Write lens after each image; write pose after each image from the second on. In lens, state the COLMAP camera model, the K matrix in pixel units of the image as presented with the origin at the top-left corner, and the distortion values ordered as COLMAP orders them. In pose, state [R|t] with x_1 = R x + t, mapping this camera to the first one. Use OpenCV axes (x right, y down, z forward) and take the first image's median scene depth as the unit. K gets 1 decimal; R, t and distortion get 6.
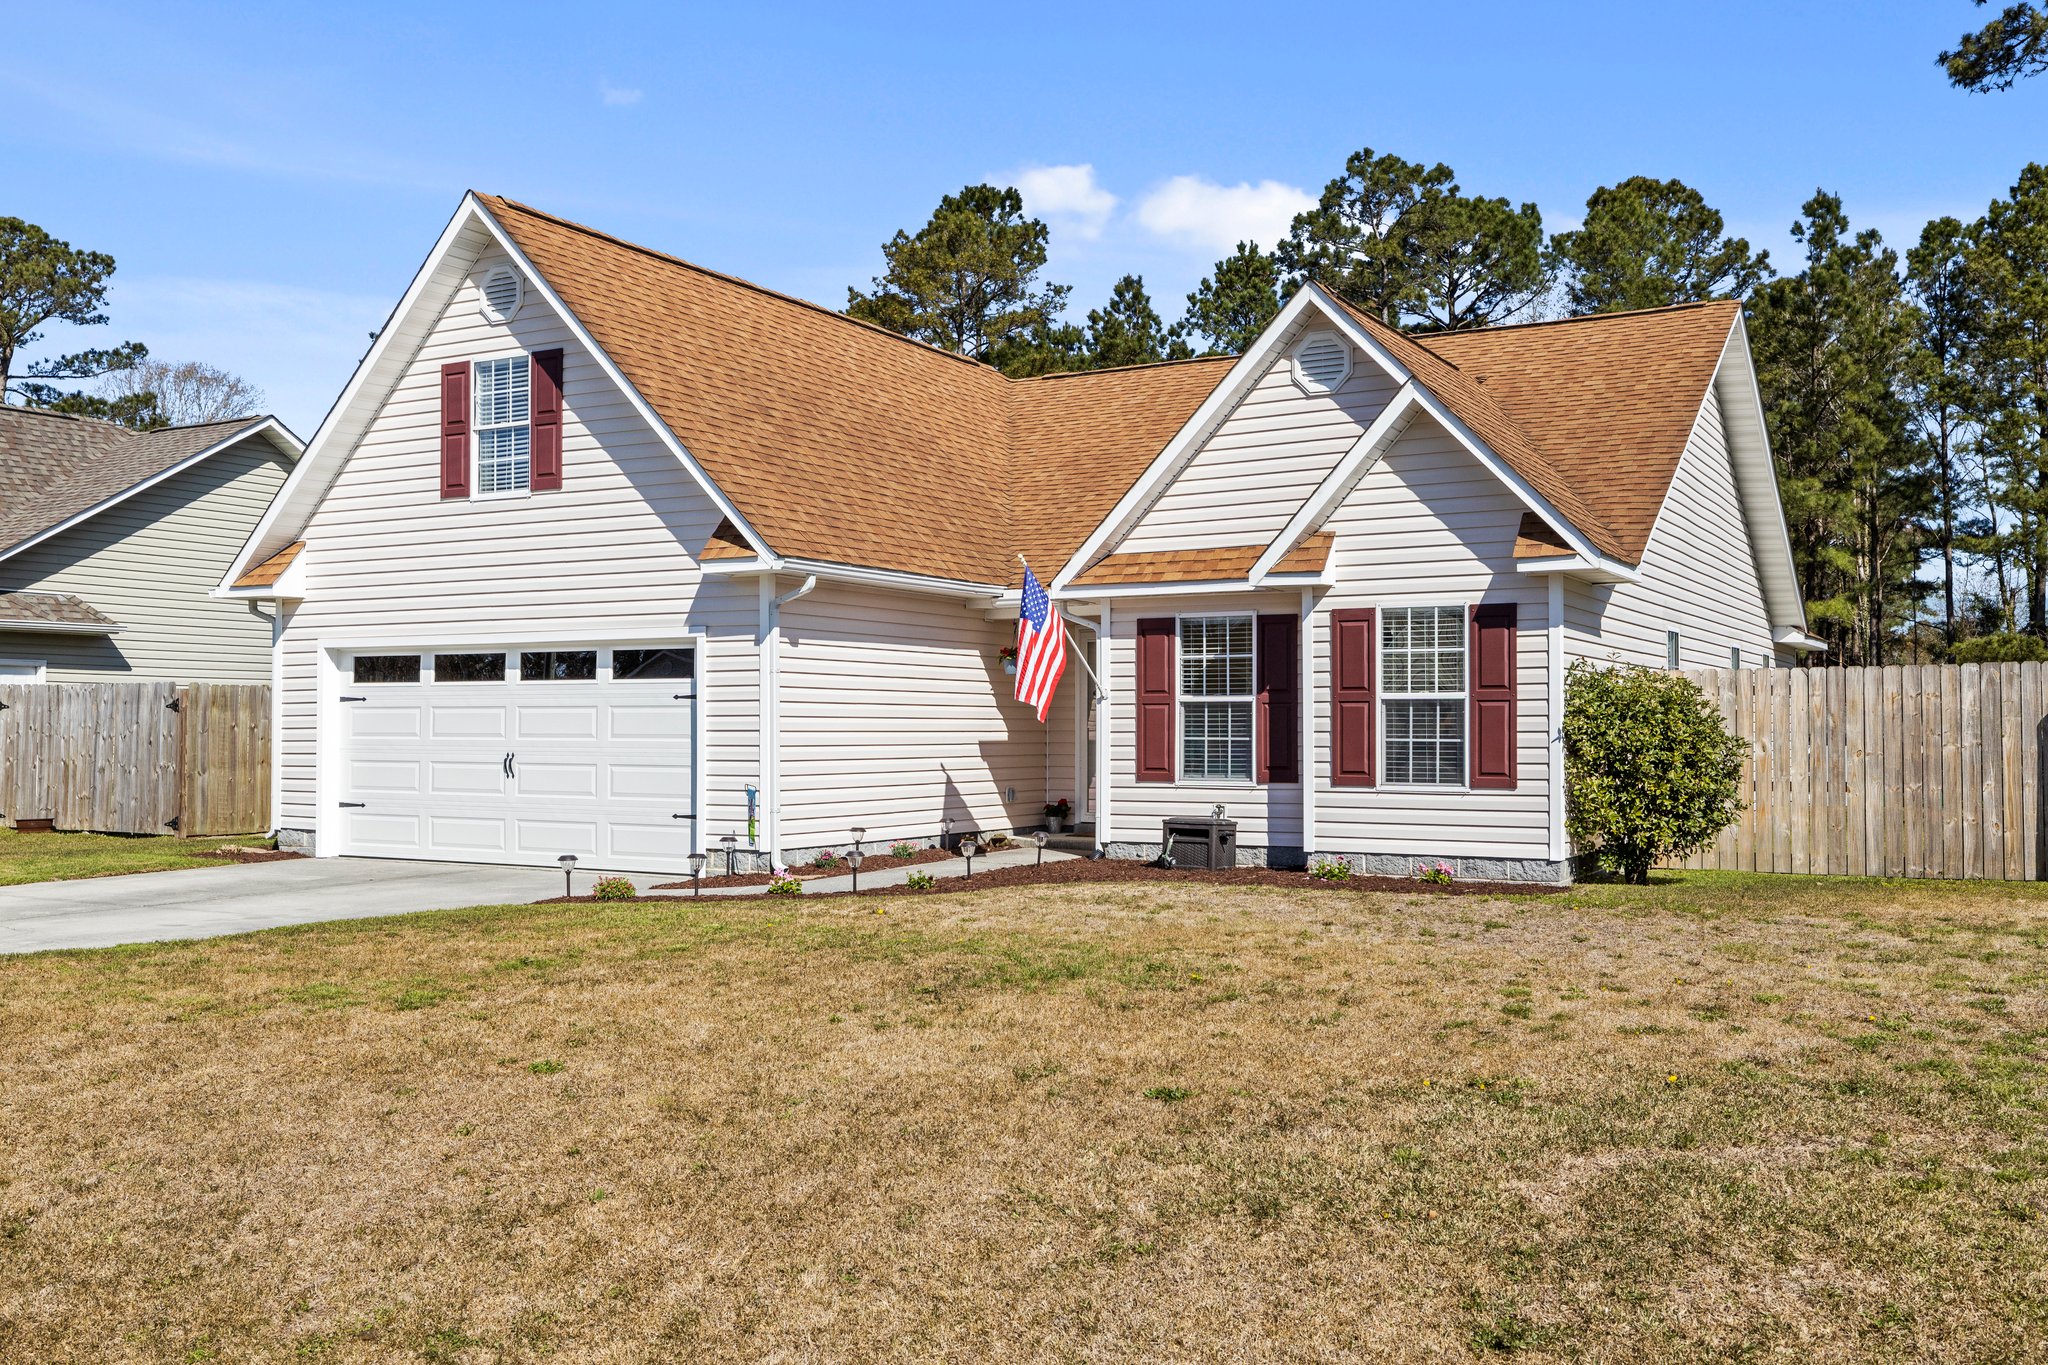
lens RADIAL K [[1753.5, 0, 1043.1], [0, 1753.5, 711.7], [0, 0, 1]] dist [-0.001768, 0.024891]
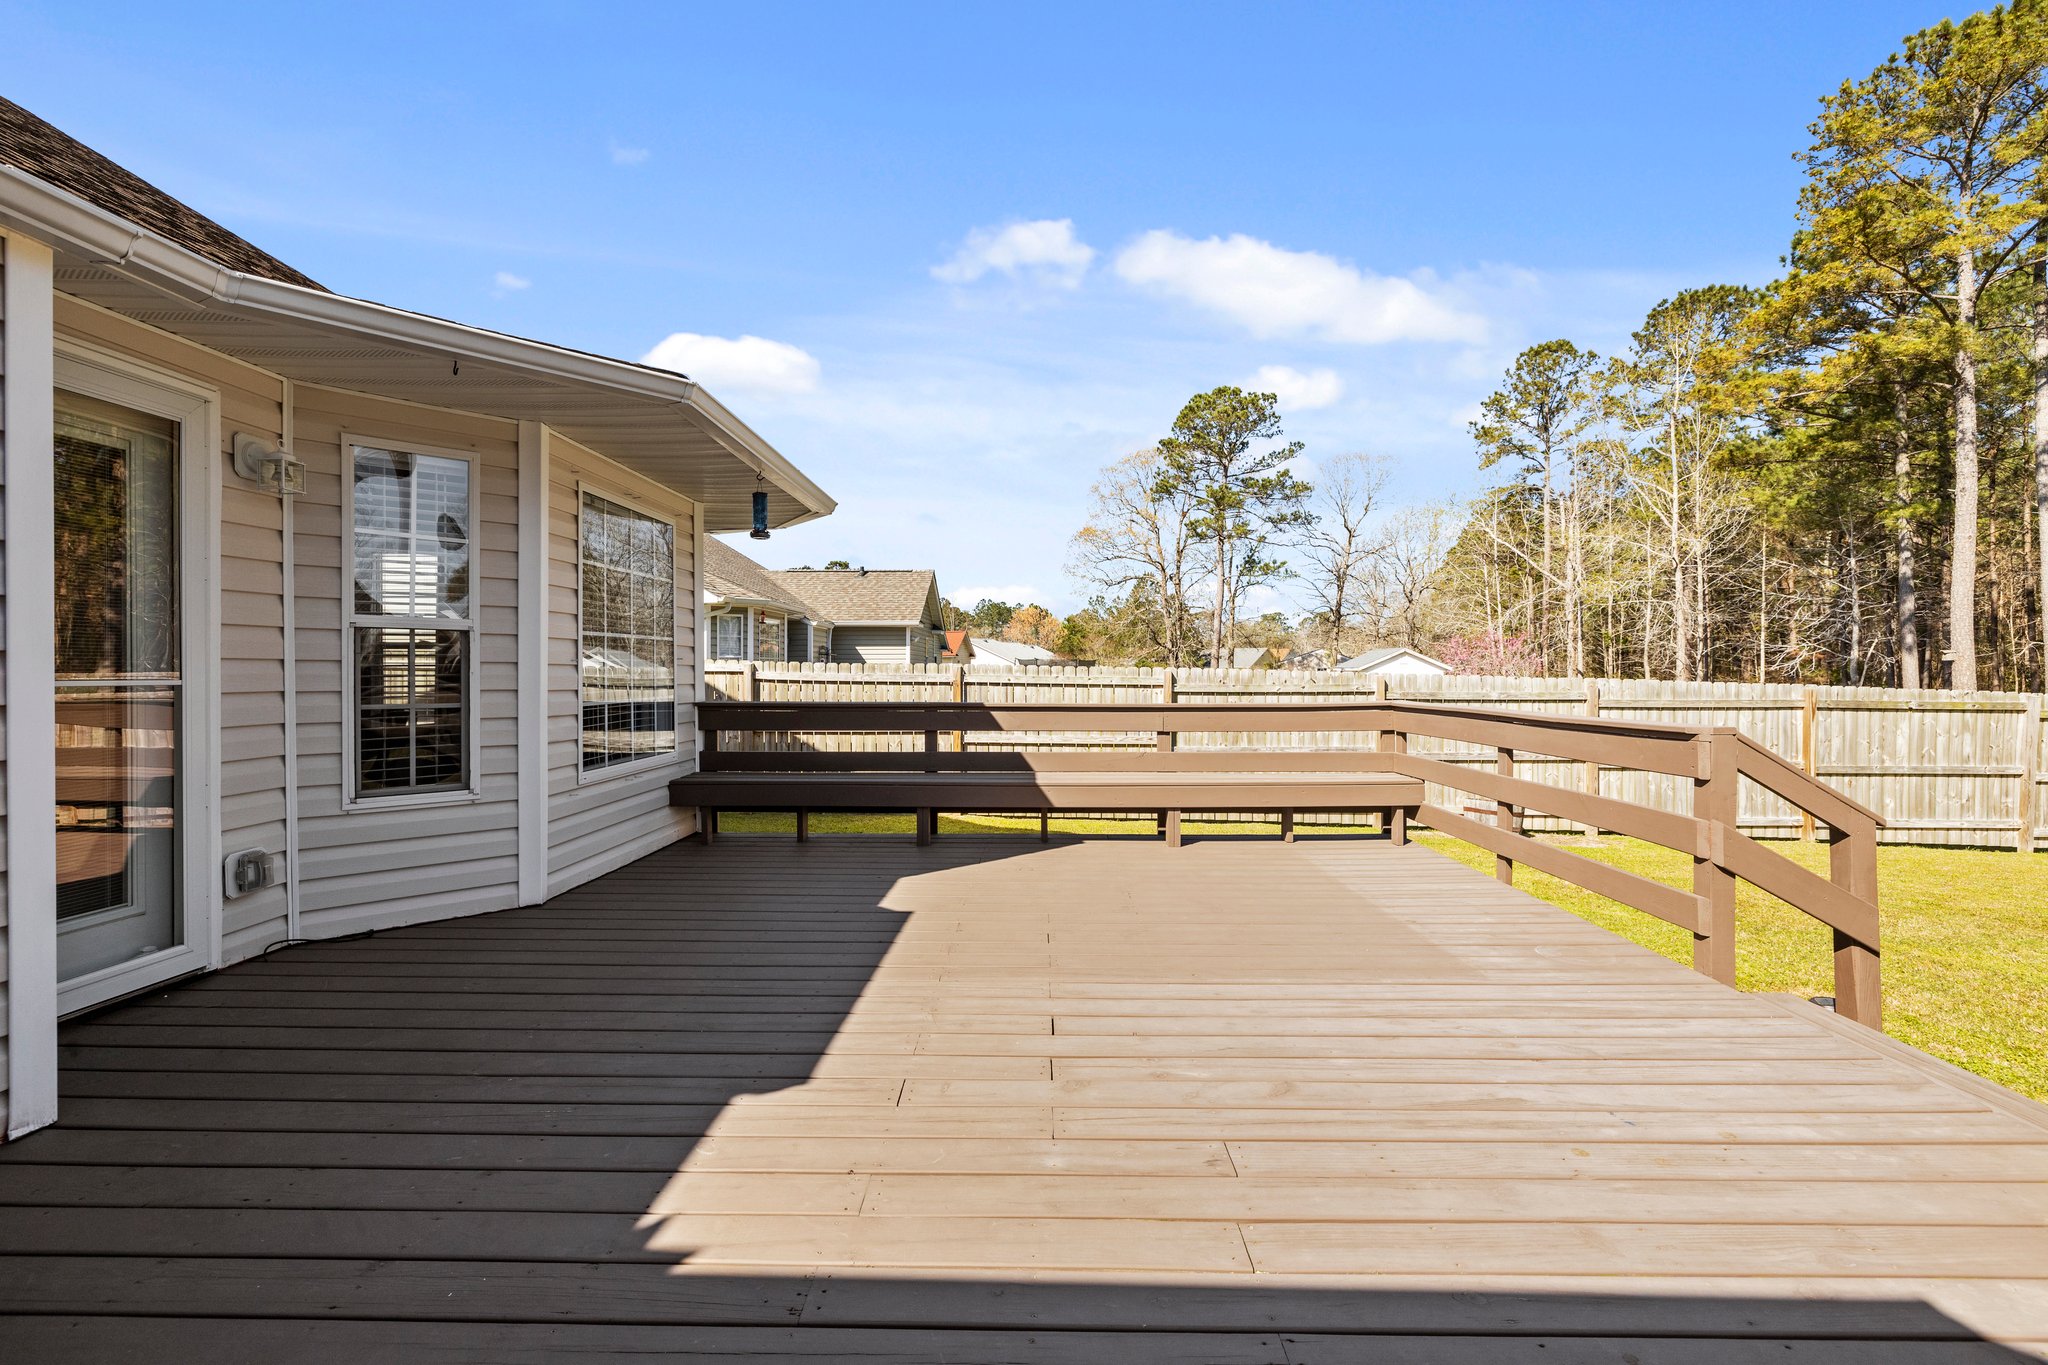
lens RADIAL K [[858.6, 0, 1024.1], [0, 858.6, 677.3], [0, 0, 1]] dist [-0.001428, 0.000498]
pose [[0.467472, 0.006378, -0.883985, 0.412279], [0.007423, 0.999910, 0.011140, 0.016262], [0.883977, -0.011770, 0.467383, 1.827566]]
